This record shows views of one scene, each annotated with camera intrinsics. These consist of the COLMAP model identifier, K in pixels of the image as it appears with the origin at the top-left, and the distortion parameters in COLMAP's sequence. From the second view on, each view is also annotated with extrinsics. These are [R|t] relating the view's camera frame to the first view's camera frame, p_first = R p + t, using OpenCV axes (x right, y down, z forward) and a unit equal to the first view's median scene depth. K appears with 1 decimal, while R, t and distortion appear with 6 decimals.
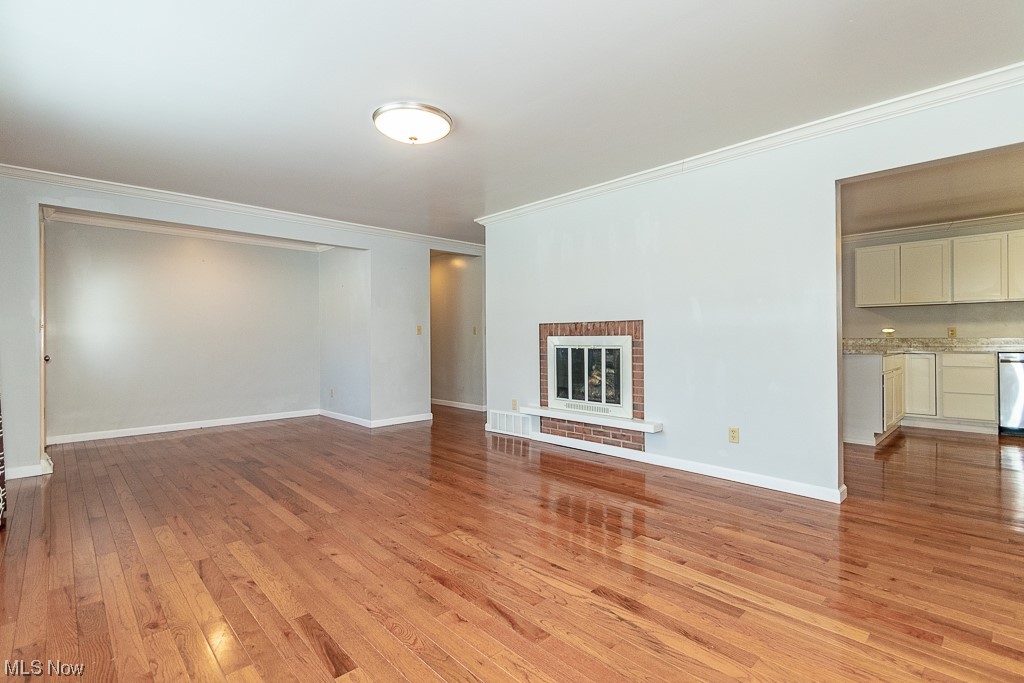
lens RADIAL K [[482.0, 0, 512.0], [0, 482.0, 341.5], [0, 0, 1]] dist [0.002724, 0.000314]
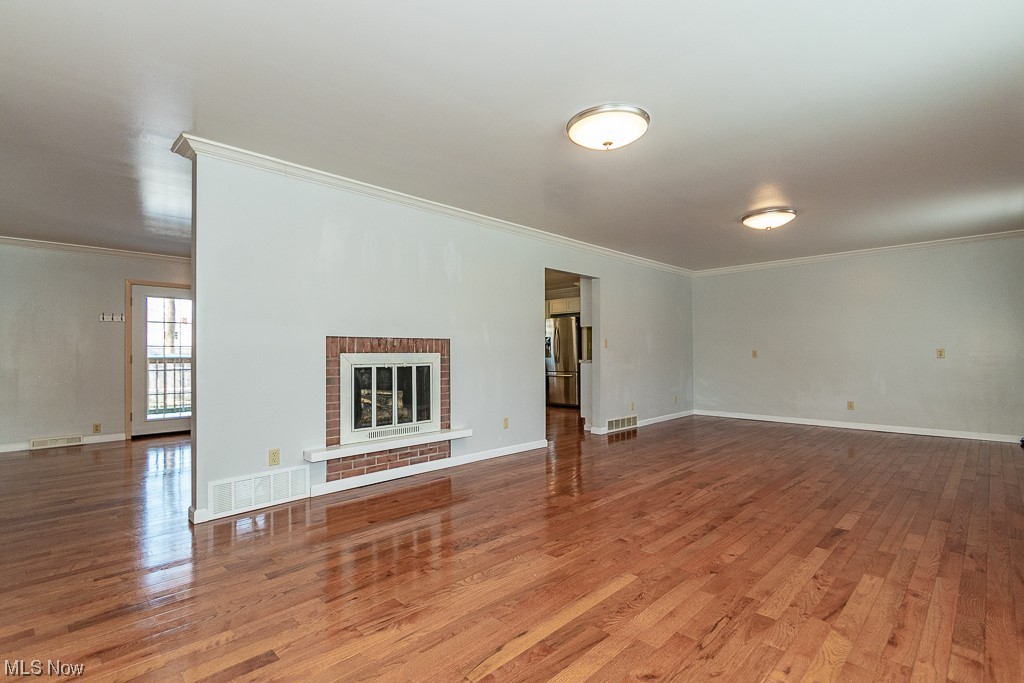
lens RADIAL K [[473.9, 0, 512.0], [0, 473.9, 341.5], [0, 0, 1]] dist [0.001603, 0.000421]
pose [[-0.025020, 0.035535, 0.999055, -0.783328], [0.014604, 0.999274, -0.035177, 0.001691], [-0.999580, 0.013710, -0.025521, 0.831738]]
